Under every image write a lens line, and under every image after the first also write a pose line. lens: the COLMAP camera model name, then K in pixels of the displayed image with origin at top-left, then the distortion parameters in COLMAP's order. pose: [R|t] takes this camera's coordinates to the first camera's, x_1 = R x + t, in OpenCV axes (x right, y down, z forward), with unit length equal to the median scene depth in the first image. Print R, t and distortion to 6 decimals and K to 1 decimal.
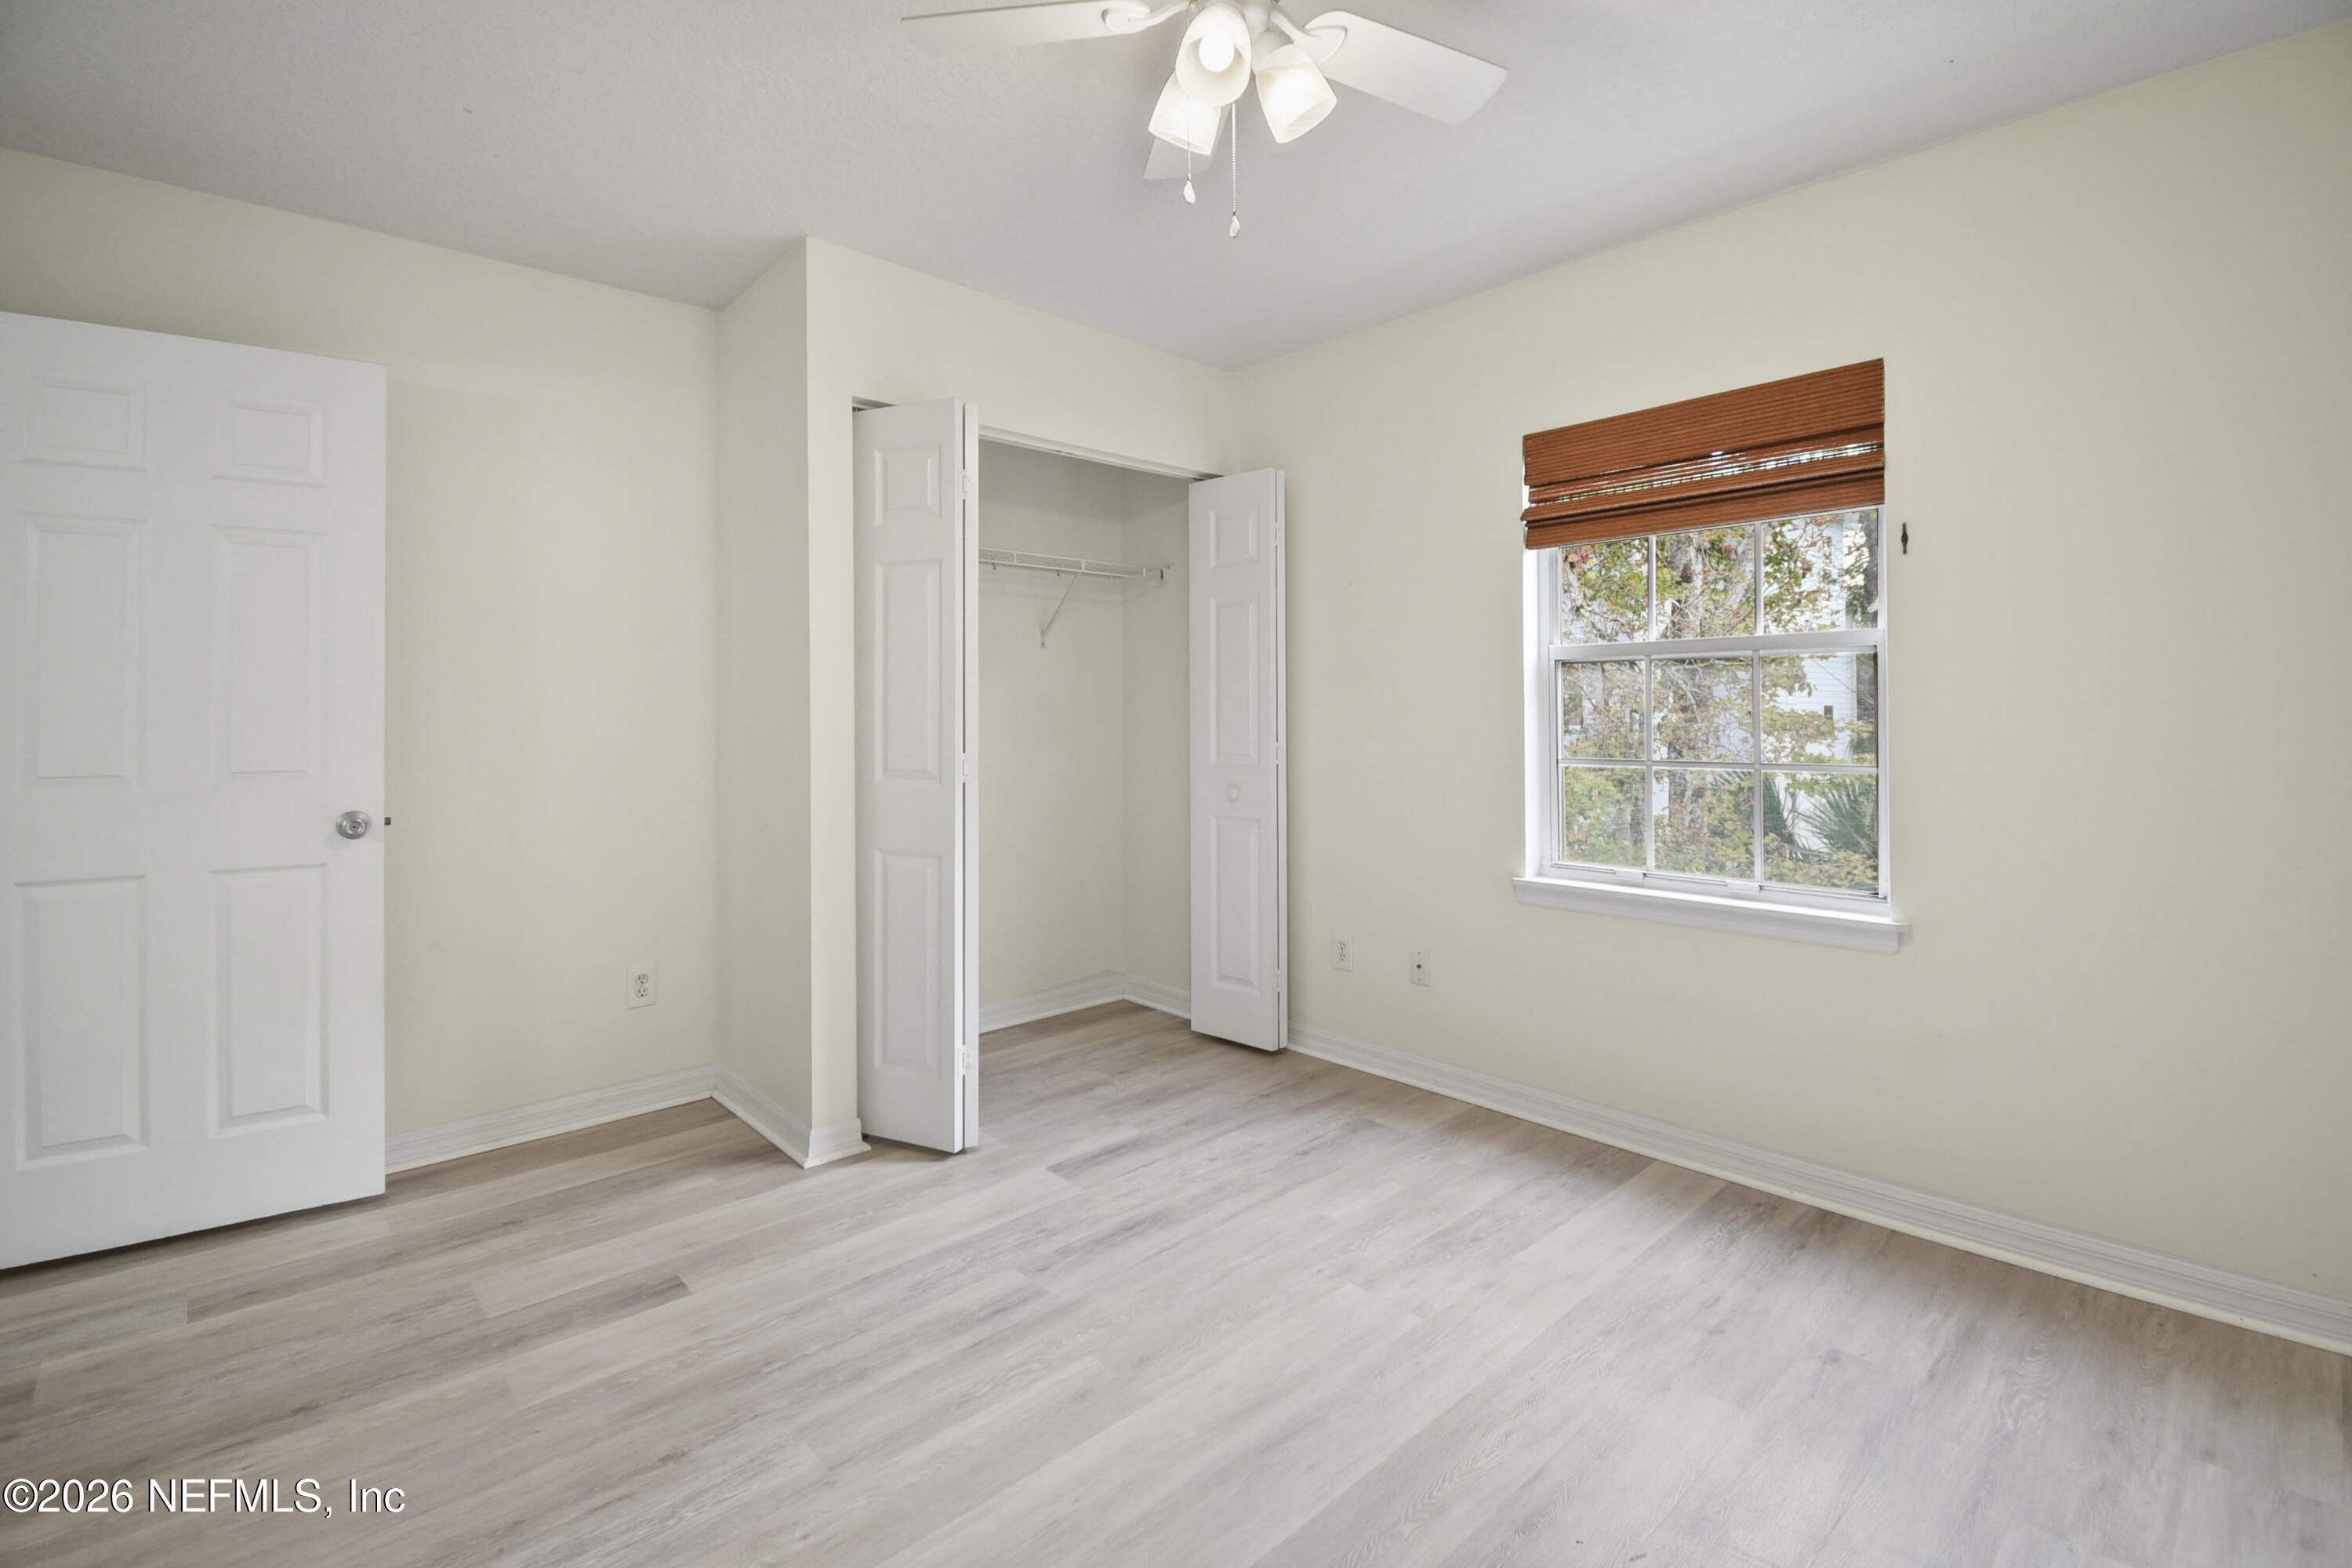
lens RADIAL K [[1048.0, 0, 1175.5], [0, 1048.0, 702.1], [0, 0, 1]] dist [0.000397, -0.008871]
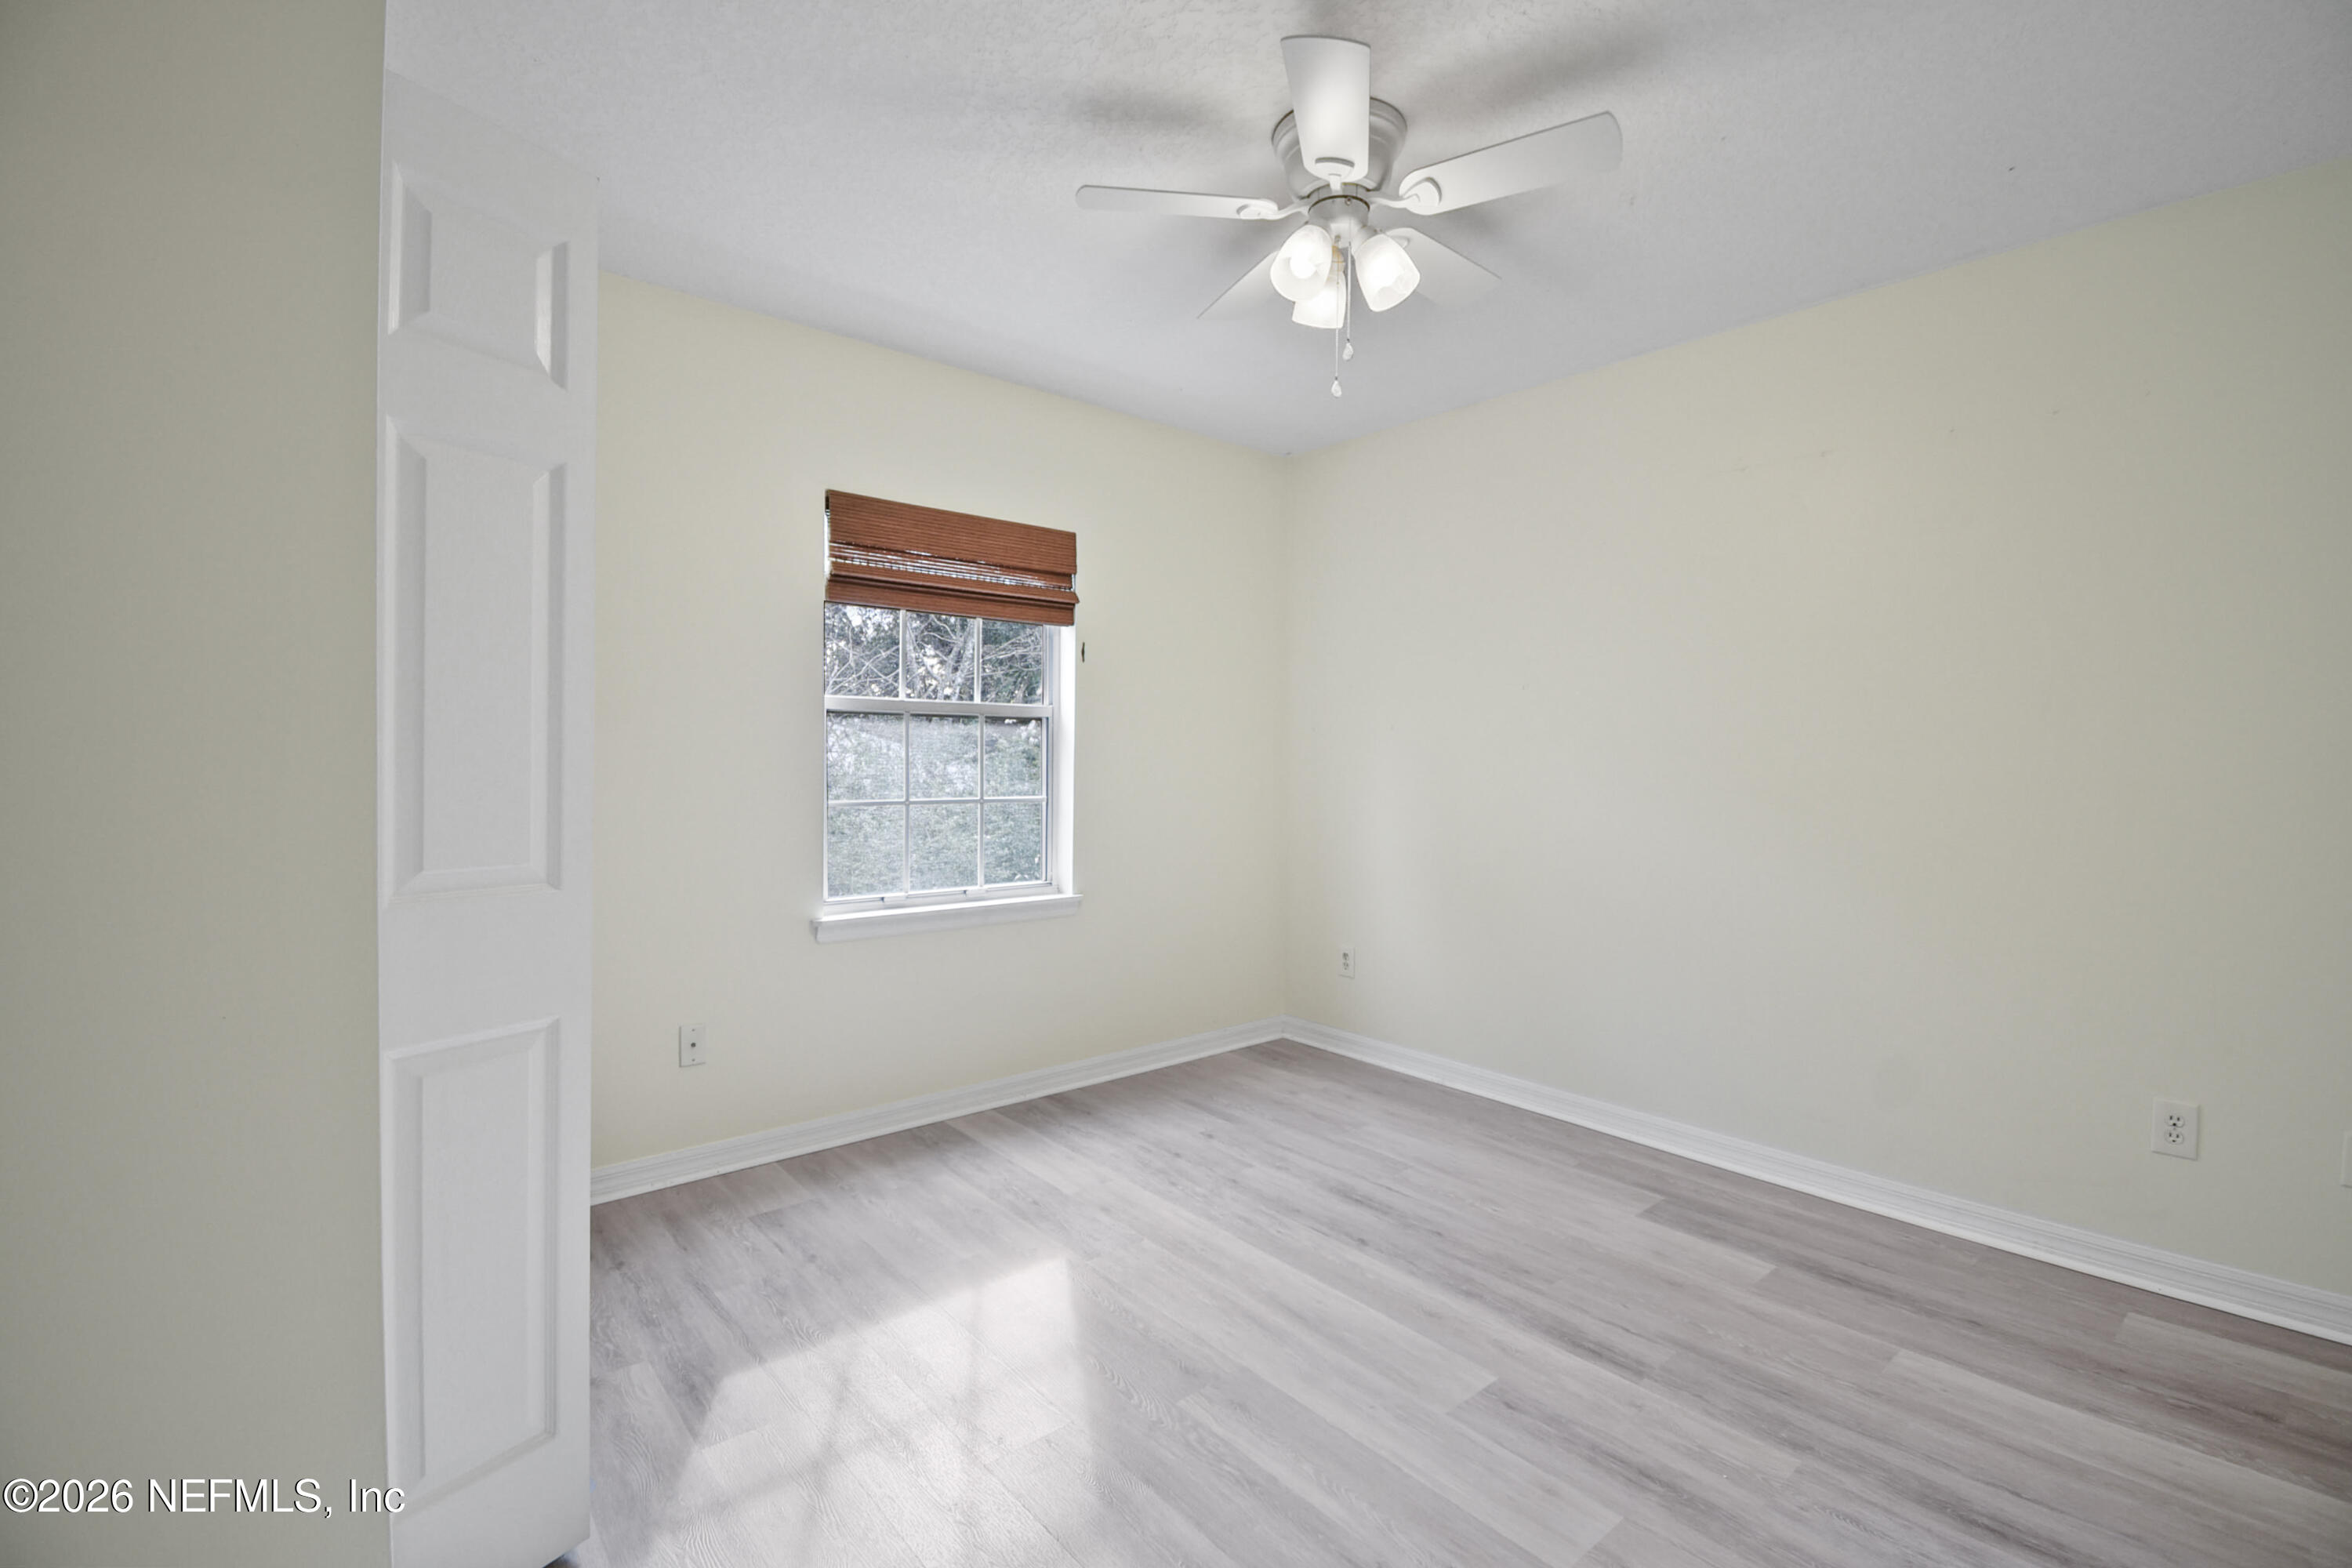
lens RADIAL K [[1036.0, 0, 1173.8], [0, 1036.0, 776.5], [0, 0, 1]] dist [-0.002712, -0.010363]
pose [[0.049555, -0.011660, 0.998703, -0.827212], [-0.019821, 0.999723, 0.012656, 0.009121], [-0.998575, -0.020422, 0.049310, 0.750441]]
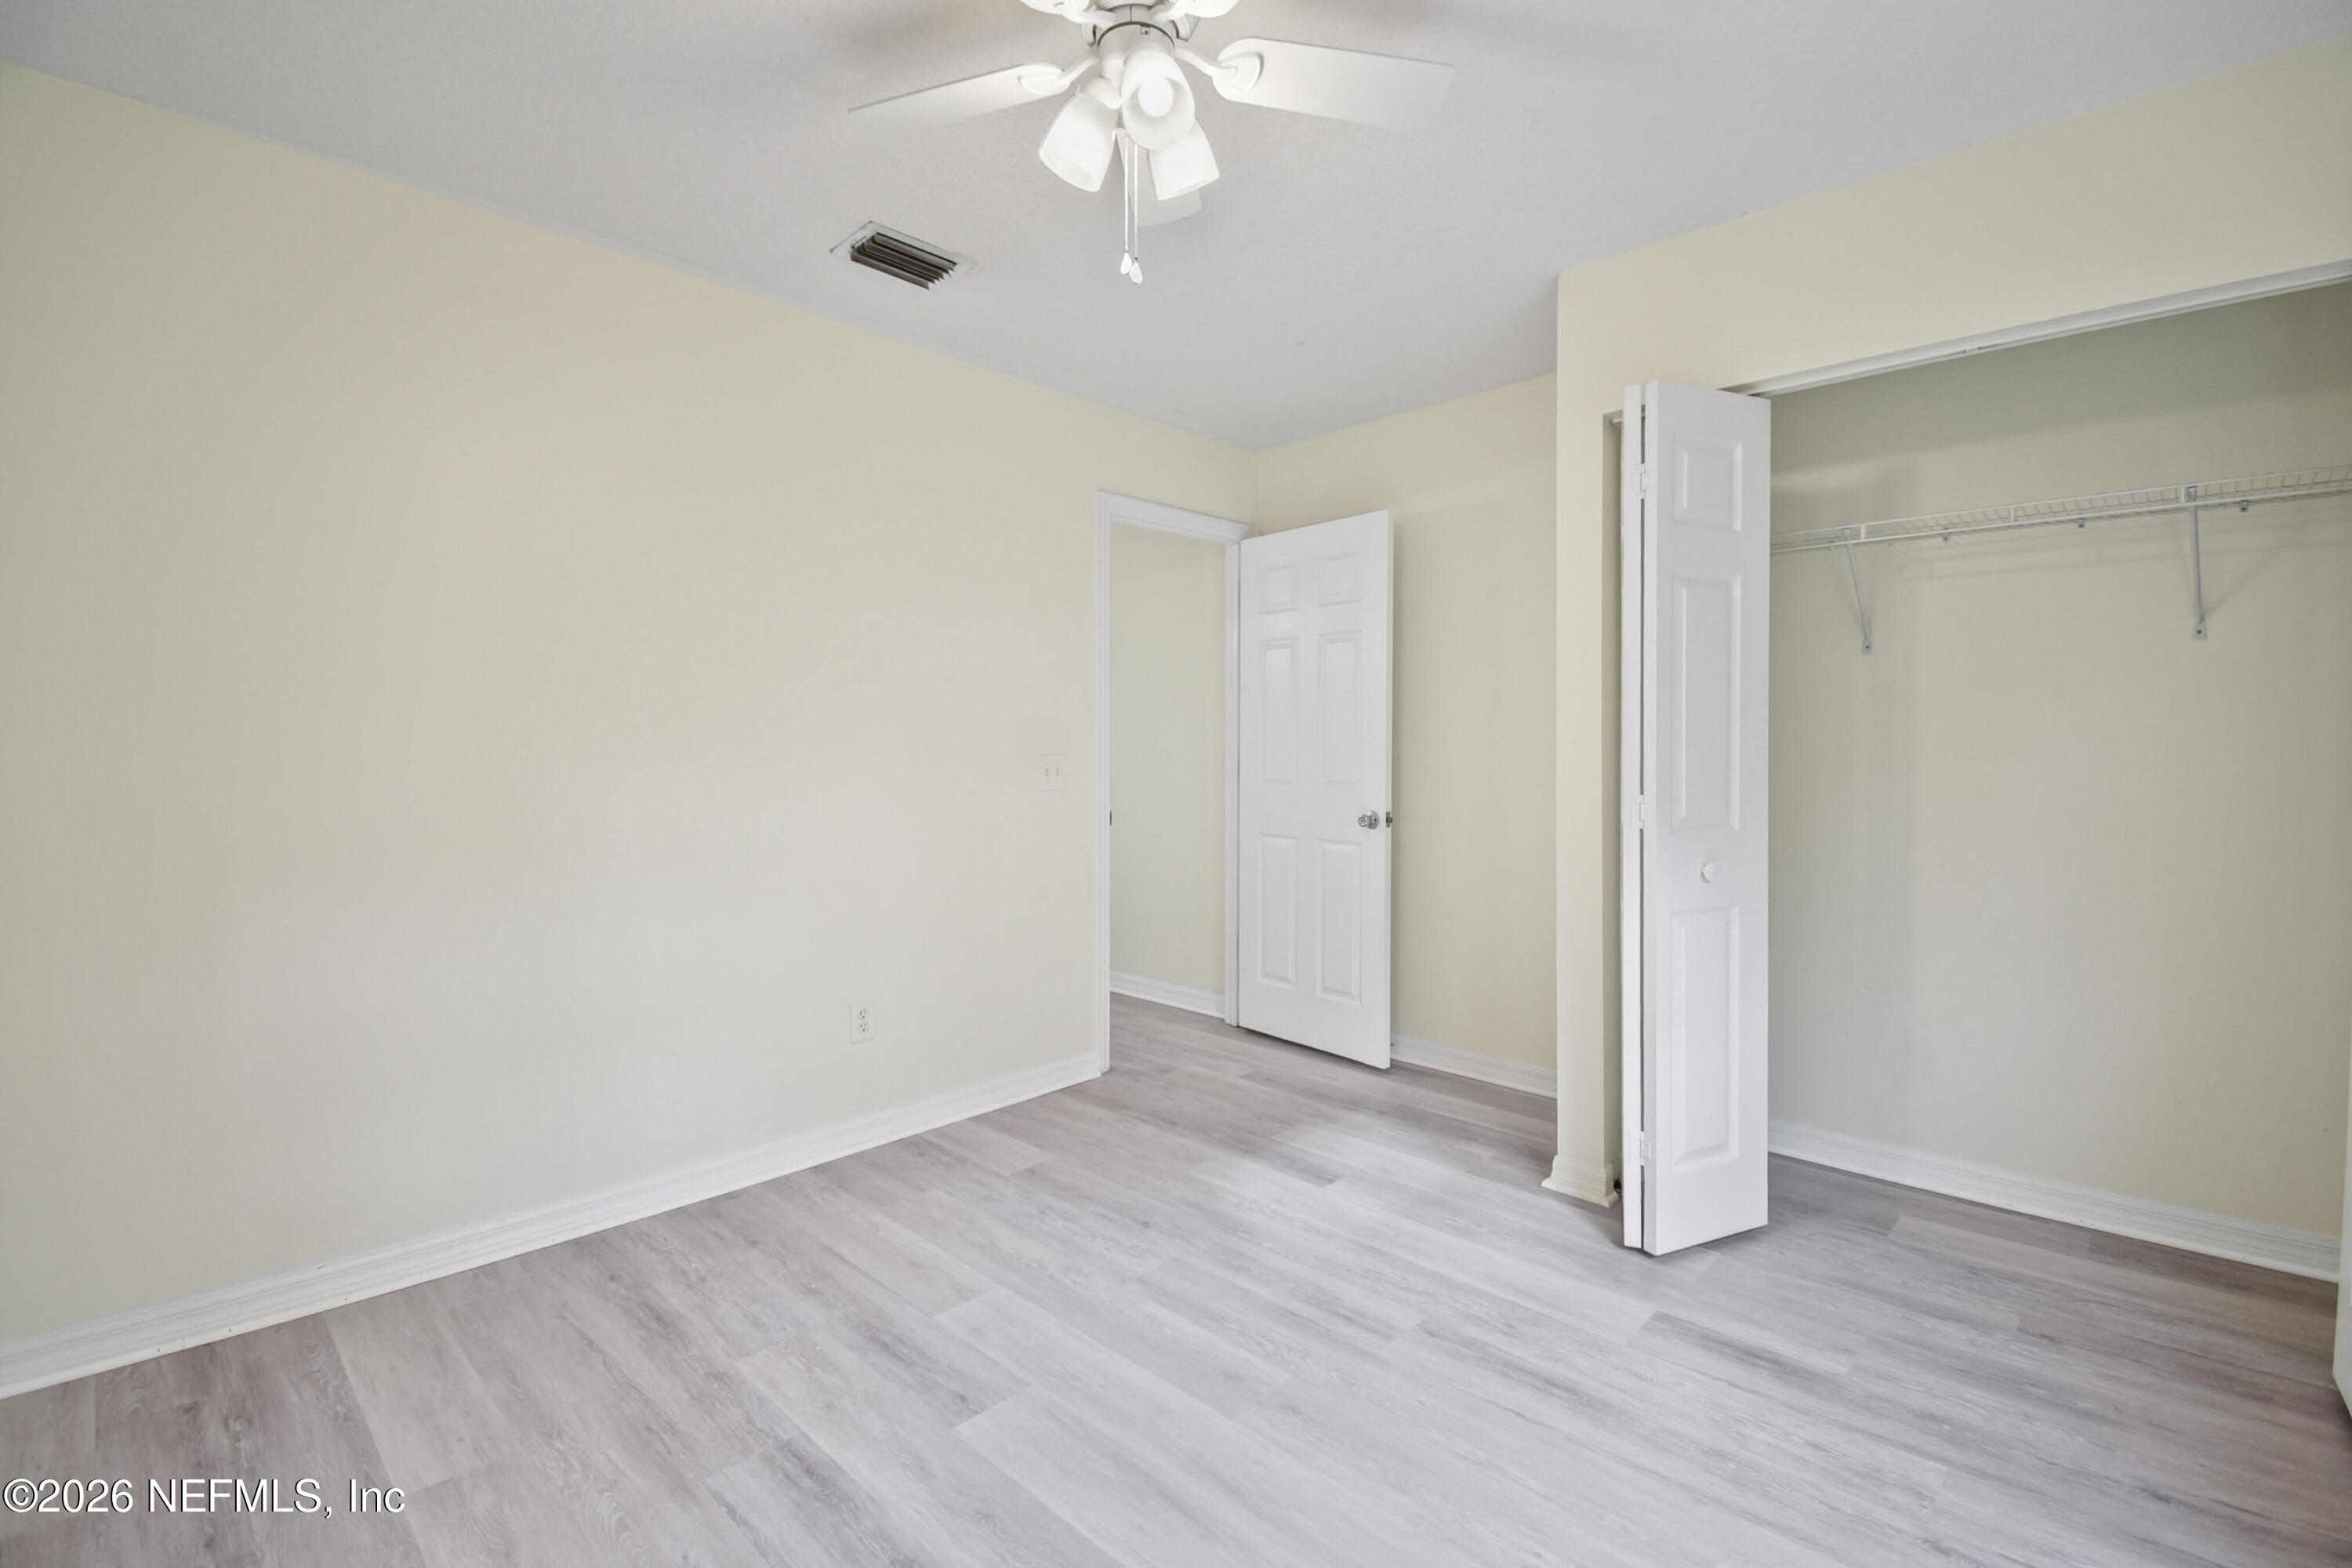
lens RADIAL K [[1036.0, 0, 1189.1], [0, 1036.0, 757.8], [0, 0, 1]] dist [-0.002712, -0.010363]
pose [[0.062898, 0.015543, -0.997899, 0.710321], [0.011670, 0.999799, 0.016308, -0.000286], [0.997952, -0.012671, 0.062704, 0.654406]]
